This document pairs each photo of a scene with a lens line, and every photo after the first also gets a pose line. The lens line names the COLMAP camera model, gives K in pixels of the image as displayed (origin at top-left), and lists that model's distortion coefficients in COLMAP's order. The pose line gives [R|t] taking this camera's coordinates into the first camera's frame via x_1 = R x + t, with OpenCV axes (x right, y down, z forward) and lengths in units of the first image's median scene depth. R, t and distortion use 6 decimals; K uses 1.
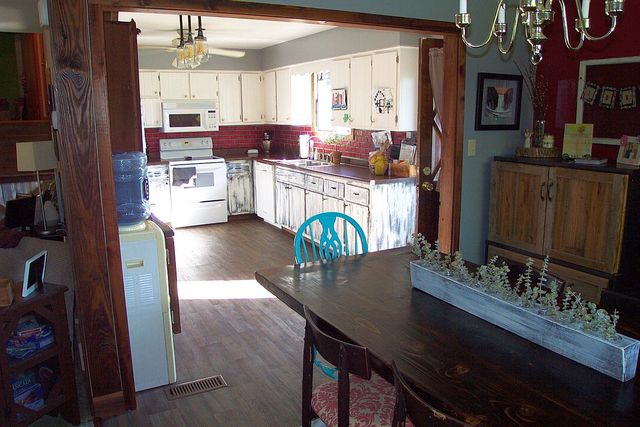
lens RADIAL K [[517.5, 0, 320.0], [0, 517.5, 213.5], [0, 0, 1]] dist [-0.115676, 0.066506]
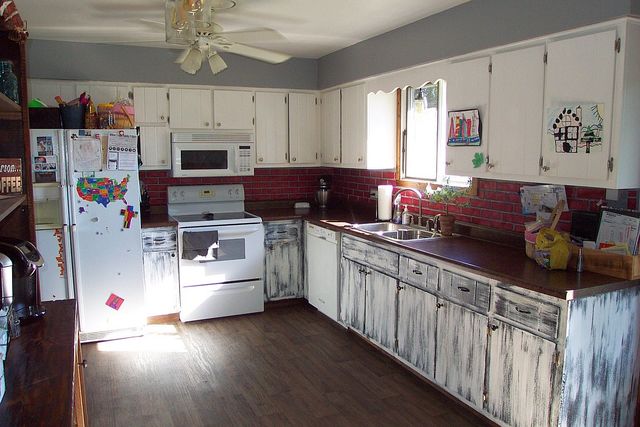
lens RADIAL K [[517.5, 0, 320.0], [0, 517.5, 213.5], [0, 0, 1]] dist [-0.115676, 0.066506]
pose [[0.997889, 0.016201, -0.062886, -0.072582], [-0.020910, 0.996967, -0.074960, -0.067329], [0.061481, 0.076117, 0.995202, 0.360047]]
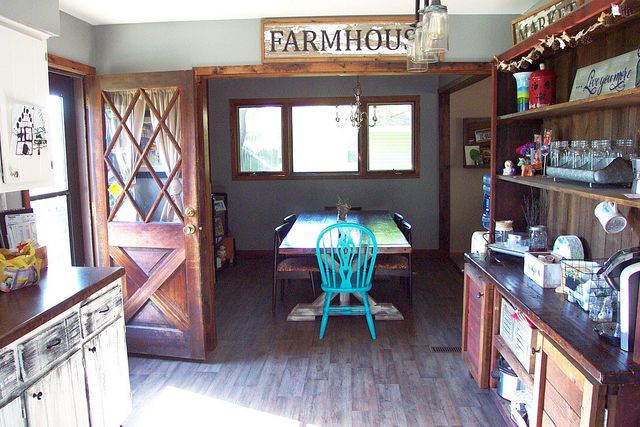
lens RADIAL K [[517.5, 0, 320.0], [0, 517.5, 213.5], [0, 0, 1]] dist [-0.115676, 0.066506]
pose [[-0.855994, -0.043922, 0.515117, -0.269779], [0.122644, 0.950689, 0.284865, -0.180413], [-0.502228, 0.307019, -0.808398, 0.935614]]
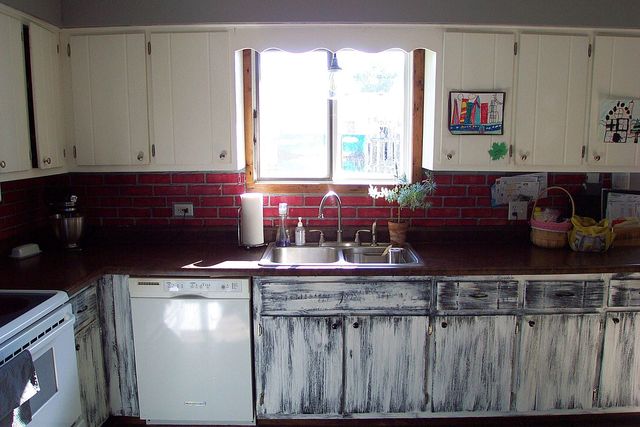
lens RADIAL K [[517.5, 0, 320.0], [0, 517.5, 213.5], [0, 0, 1]] dist [-0.115676, 0.066506]
pose [[0.473361, -0.115715, 0.873235, -0.389716], [0.171312, 0.984499, 0.037594, -0.144758], [-0.864049, 0.131800, 0.485847, 0.762345]]
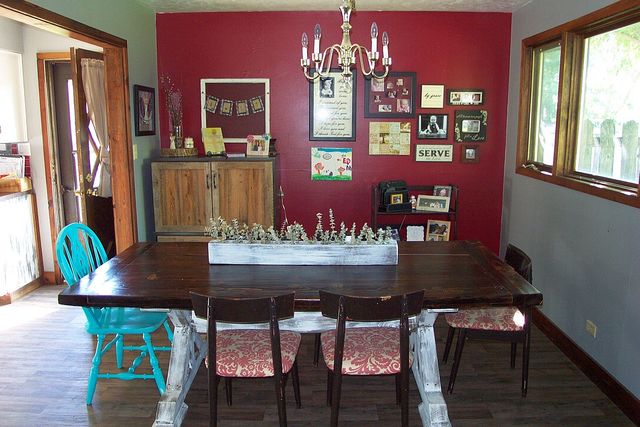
lens RADIAL K [[517.5, 0, 320.0], [0, 517.5, 213.5], [0, 0, 1]] dist [-0.115676, 0.066506]
pose [[0.484688, -0.146290, 0.862367, -0.257442], [0.163966, 0.983633, 0.074705, -0.007490], [-0.859181, 0.105190, 0.500742, 0.062020]]
